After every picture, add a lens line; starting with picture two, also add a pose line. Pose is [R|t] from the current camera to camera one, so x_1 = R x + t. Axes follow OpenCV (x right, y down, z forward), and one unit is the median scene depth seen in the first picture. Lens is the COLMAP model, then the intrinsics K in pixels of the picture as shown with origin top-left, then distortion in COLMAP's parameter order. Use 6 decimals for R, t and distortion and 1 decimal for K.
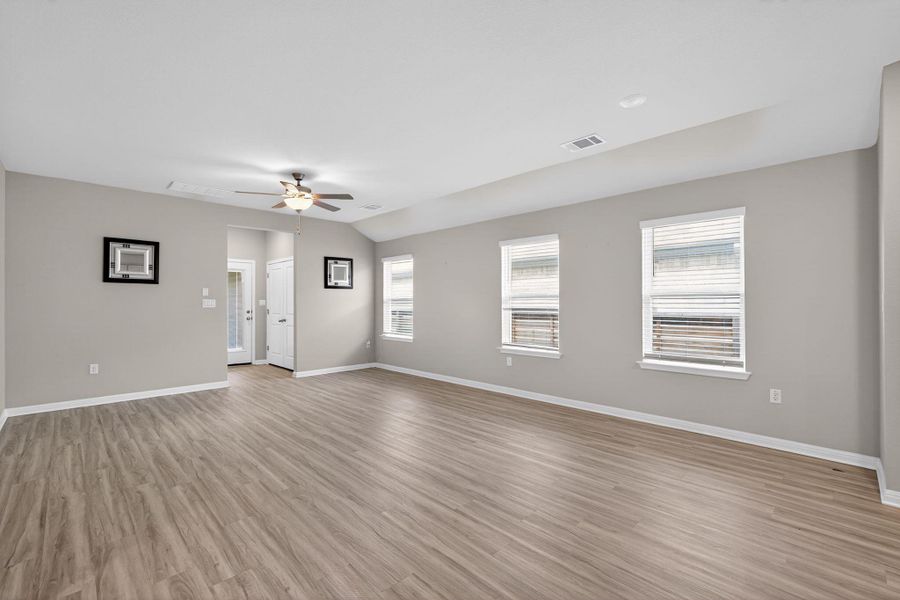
lens RADIAL K [[392.8, 0, 450.0], [0, 392.8, 300.0], [0, 0, 1]] dist [0.001011, 0.000253]
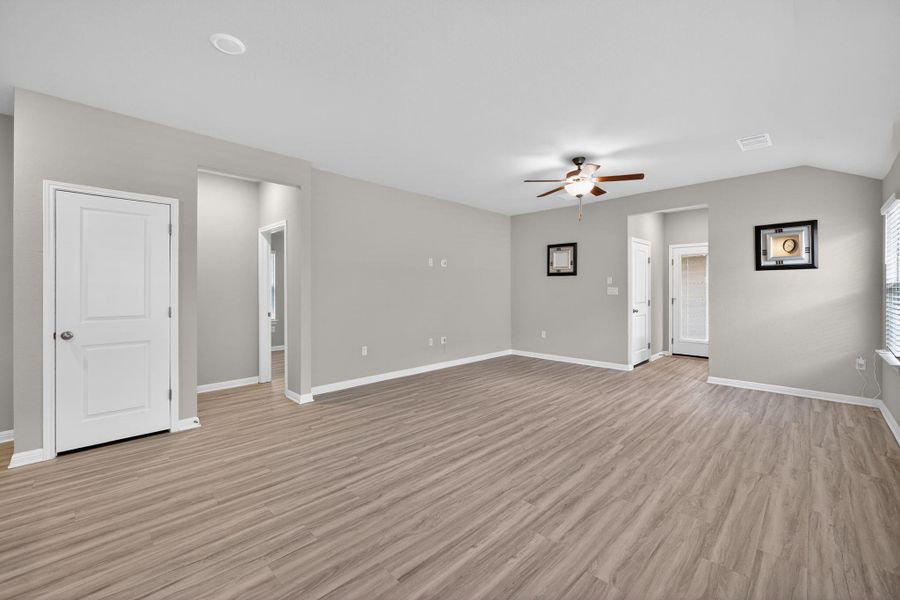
lens RADIAL K [[368.9, 0, 450.9], [0, 368.9, 291.2], [0, 0, 1]] dist [-0.011350, -0.000123]
pose [[0.017264, 0.005697, -0.999835, 0.618045], [0.007341, 0.999956, 0.005824, 0.000771], [0.999824, -0.007440, 0.017221, 0.783047]]
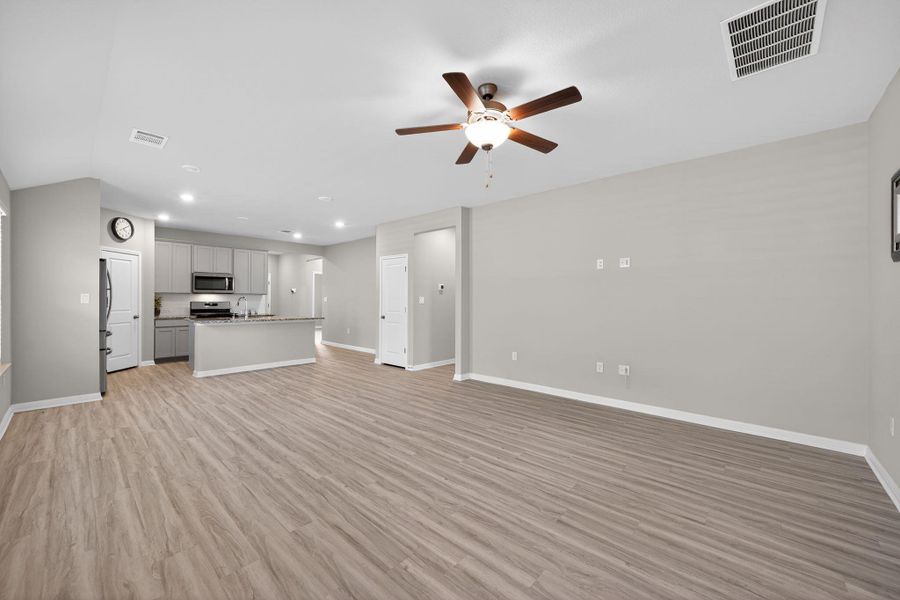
lens RADIAL K [[354.4, 0, 450.0], [0, 354.4, 300.0], [0, 0, 1]] dist [-0.012340, 0.000284]
pose [[-0.998450, -0.001537, -0.055637, -0.351147], [-0.001231, 0.999984, -0.005539, 0.011511], [0.055645, -0.005462, -0.998436, 1.812141]]
